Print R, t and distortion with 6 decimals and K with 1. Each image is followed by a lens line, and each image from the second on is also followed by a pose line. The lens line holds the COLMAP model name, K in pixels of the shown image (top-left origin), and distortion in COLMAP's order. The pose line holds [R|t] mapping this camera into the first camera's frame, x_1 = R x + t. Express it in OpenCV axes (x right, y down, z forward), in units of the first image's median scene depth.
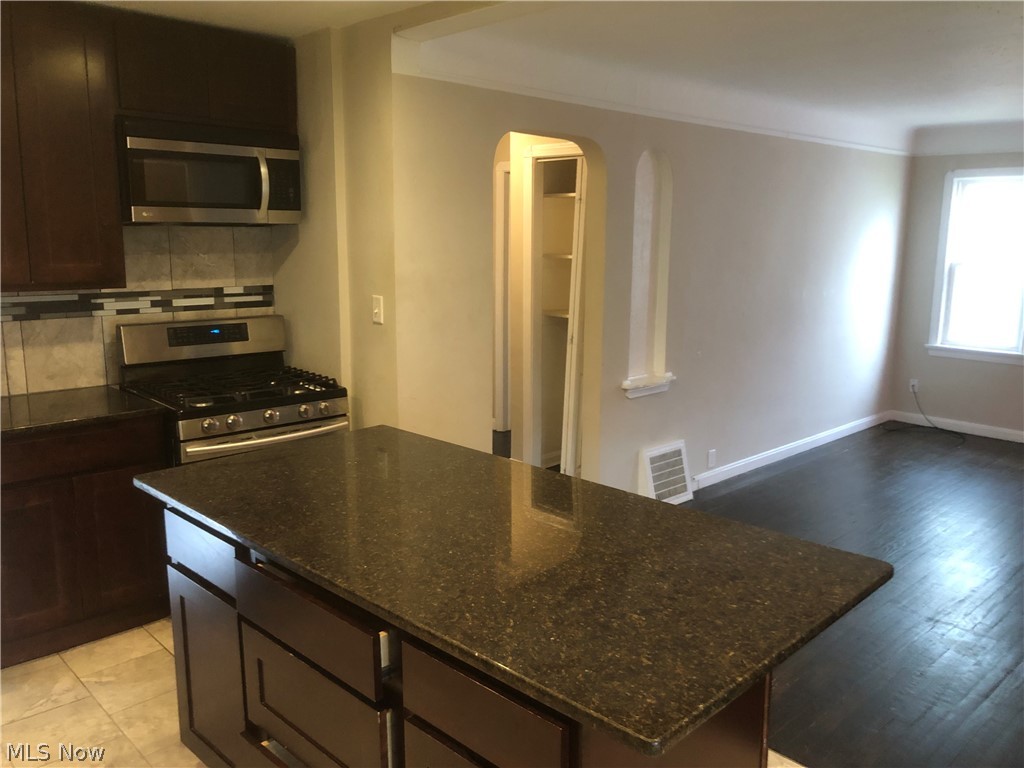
lens RADIAL K [[877.7, 0, 516.8], [0, 877.7, 365.6], [0, 0, 1]] dist [0.005789, 0.014114]
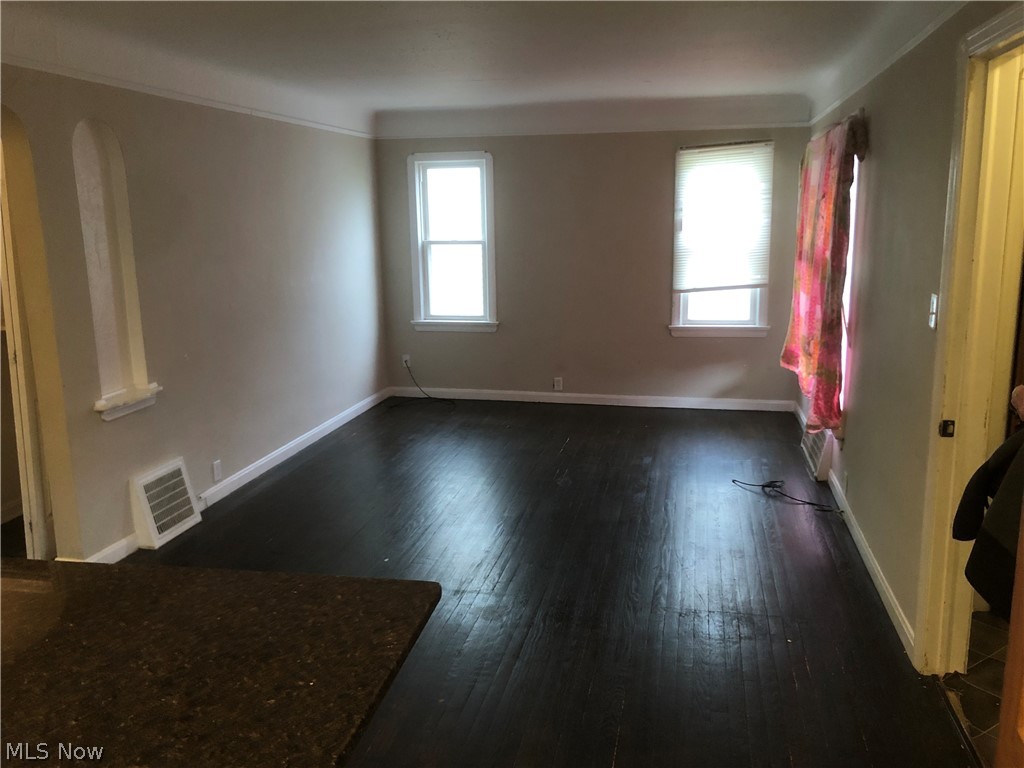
lens RADIAL K [[850.1, 0, 511.5], [0, 850.1, 377.0], [0, 0, 1]] dist [0.011759, 0.011169]
pose [[0.838602, -0.131262, 0.528693, 0.028178], [0.113192, 0.991340, 0.066583, -0.014767], [-0.532854, 0.004007, 0.846198, 0.109229]]
